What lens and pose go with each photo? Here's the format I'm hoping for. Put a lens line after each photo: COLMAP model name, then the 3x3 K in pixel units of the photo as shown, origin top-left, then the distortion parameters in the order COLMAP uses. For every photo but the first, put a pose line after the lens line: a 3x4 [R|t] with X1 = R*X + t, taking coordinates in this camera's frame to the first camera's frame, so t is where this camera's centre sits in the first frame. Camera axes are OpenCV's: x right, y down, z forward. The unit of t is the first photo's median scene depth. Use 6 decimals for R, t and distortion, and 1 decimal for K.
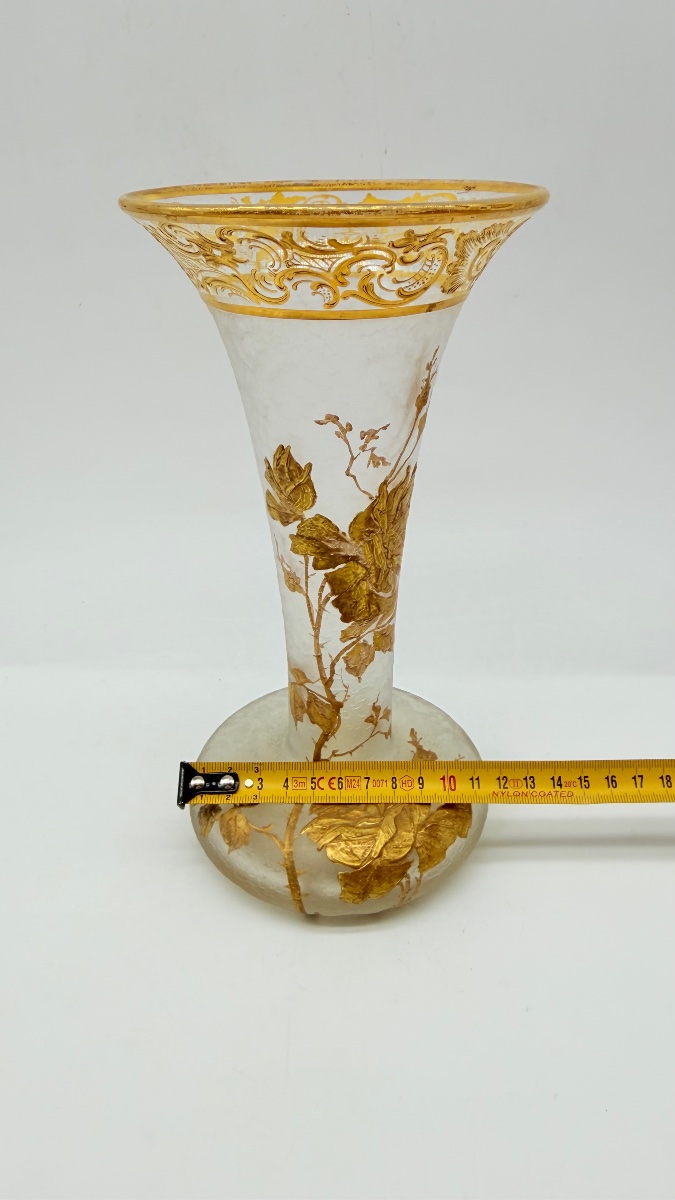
lens RADIAL K [[866.2, 0, 338.4], [0, 866.2, 500.2], [0, 0, 1]] dist [0.001084, 0.000902]
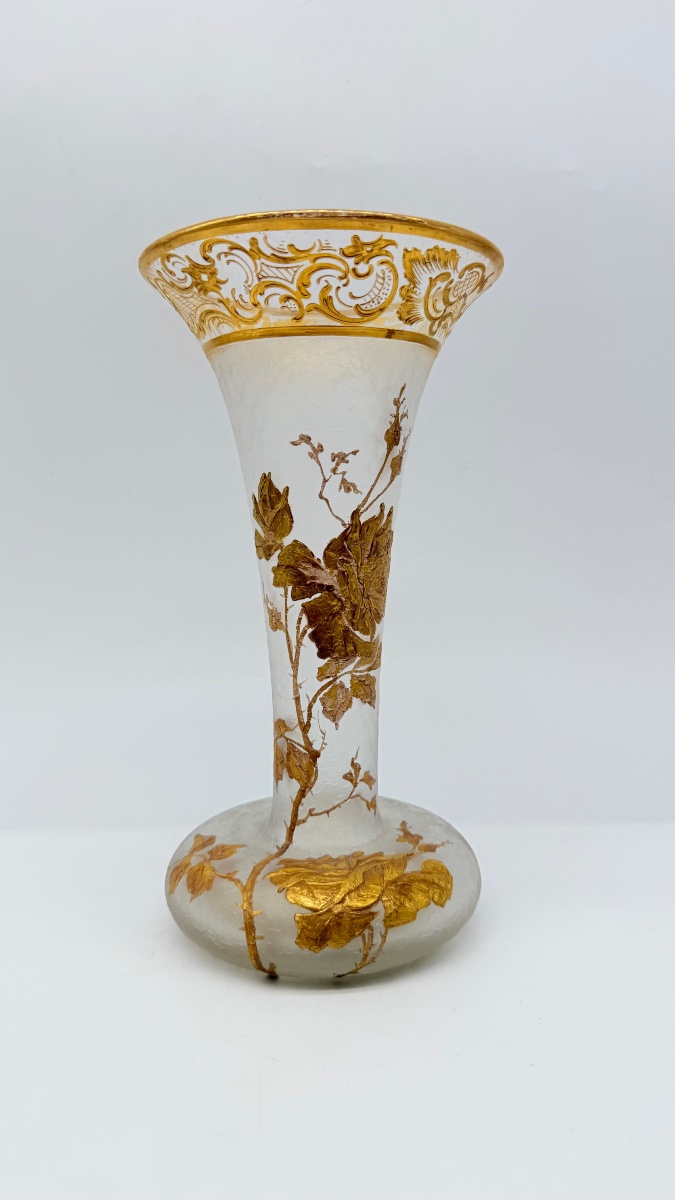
lens RADIAL K [[870.3, 0, 337.5], [0, 870.3, 600.0], [0, 0, 1]] dist [0.191912, -0.562571]
pose [[0.990206, 0.017958, -0.138457, 0.171545], [-0.057434, 0.956290, -0.286724, 0.375822], [0.127256, 0.291868, 0.947955, -0.005296]]
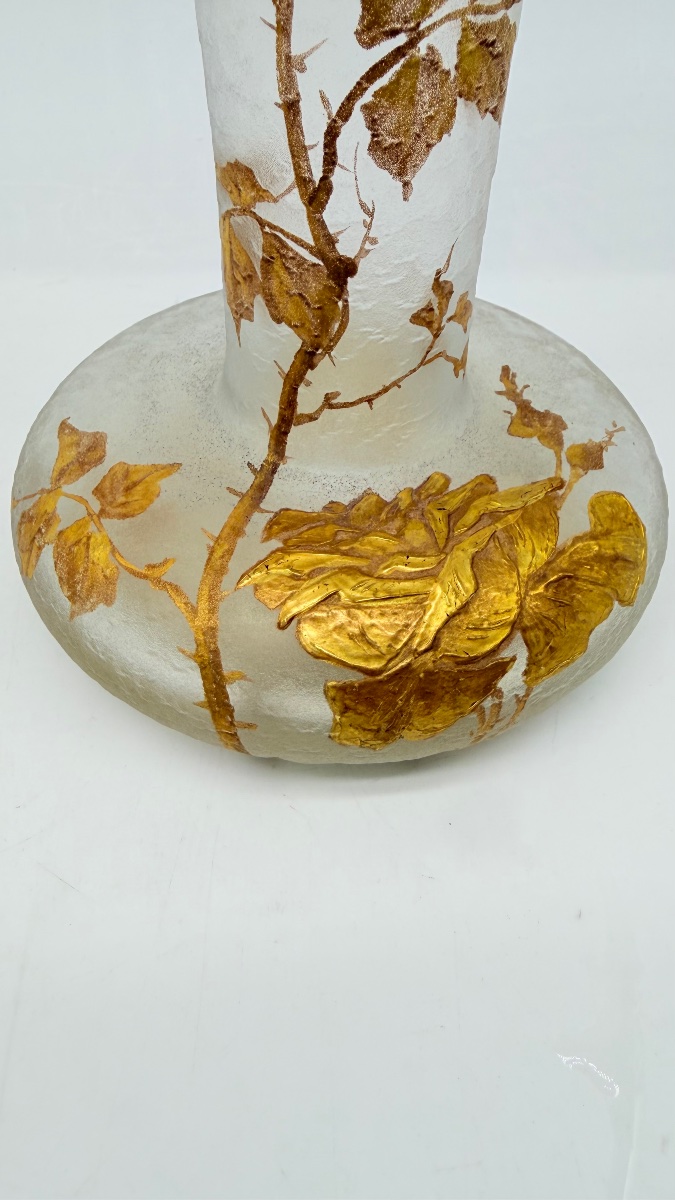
lens RADIAL K [[870.3, 0, 333.8], [0, 870.3, 536.8], [0, 0, 1]] dist [-0.013298, -0.003721]
pose [[0.999192, 0.039264, -0.008555, 0.003590], [-0.033484, 0.931196, 0.362978, 0.221764], [0.022218, -0.362399, 0.931758, 0.650554]]
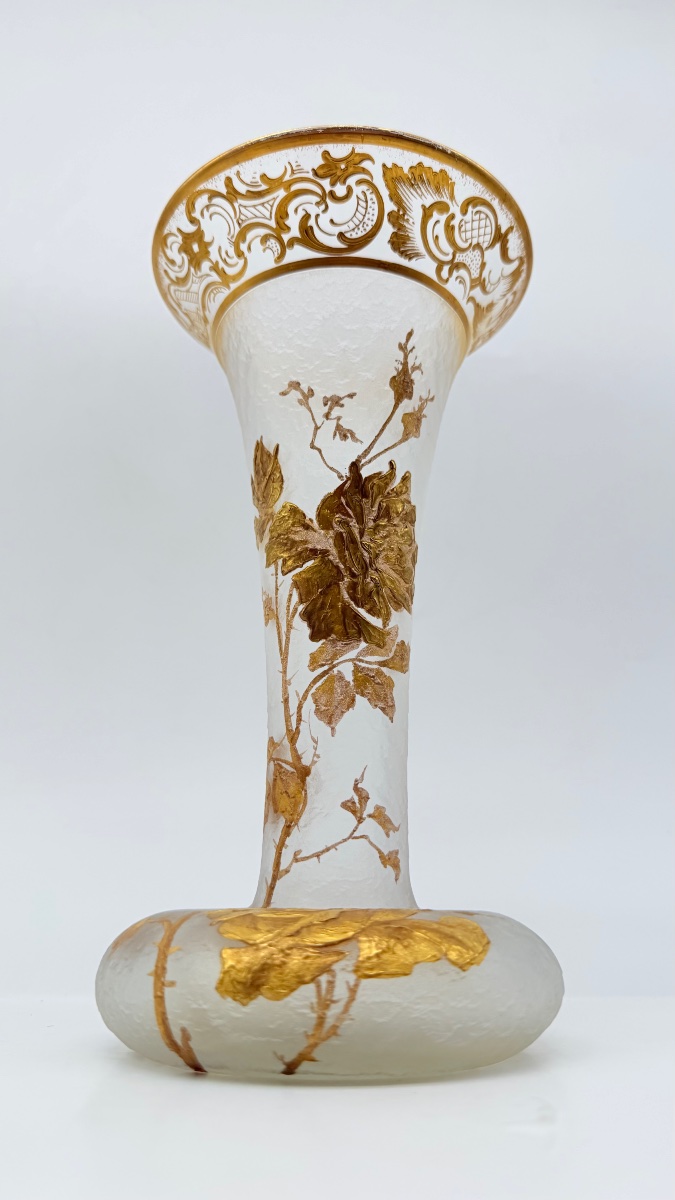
lens RADIAL K [[870.3, 0, 337.5], [0, 870.3, 600.0], [0, 0, 1]] dist [0.191912, -0.562571]
pose [[0.920083, -0.111595, -0.375491, 0.339319], [-0.166723, 0.755847, -0.633166, 0.627343], [0.354472, 0.645169, 0.676836, 0.440100]]
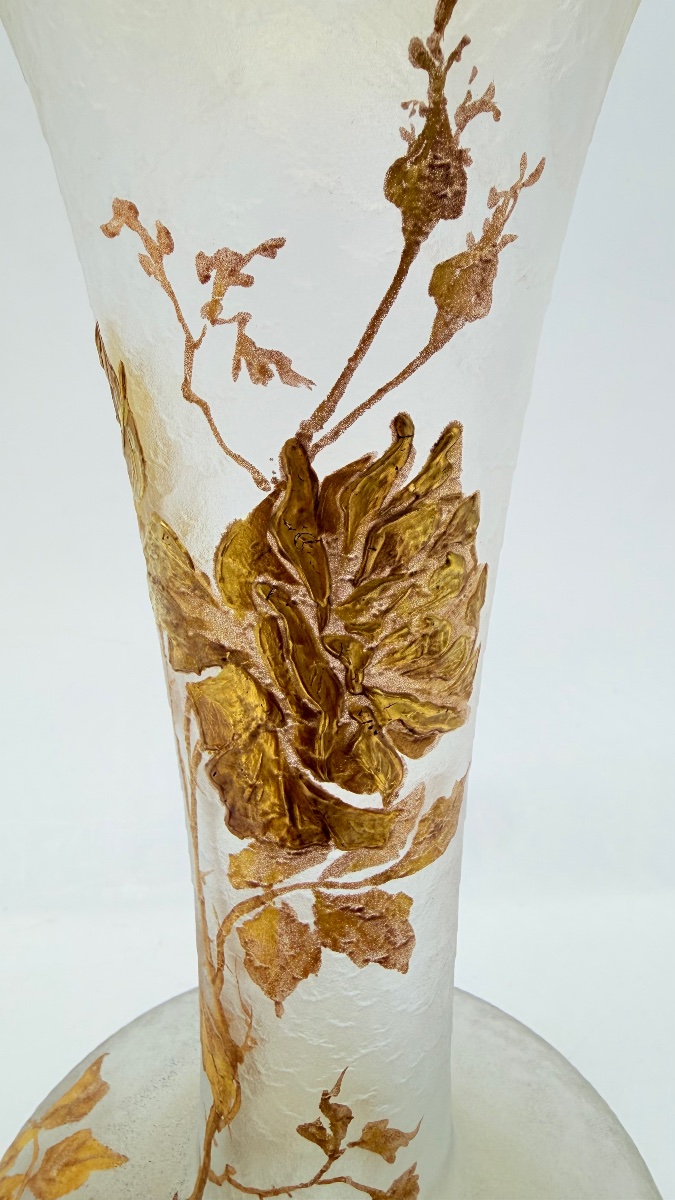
lens RADIAL K [[868.4, 0, 336.6], [0, 868.4, 526.9], [0, 0, 1]] dist [0.006040, 0.002845]
pose [[0.792042, 0.124170, -0.597706, 0.256373], [-0.236257, 0.965148, -0.112568, 0.043975], [0.562897, 0.230371, 0.793774, 0.699887]]
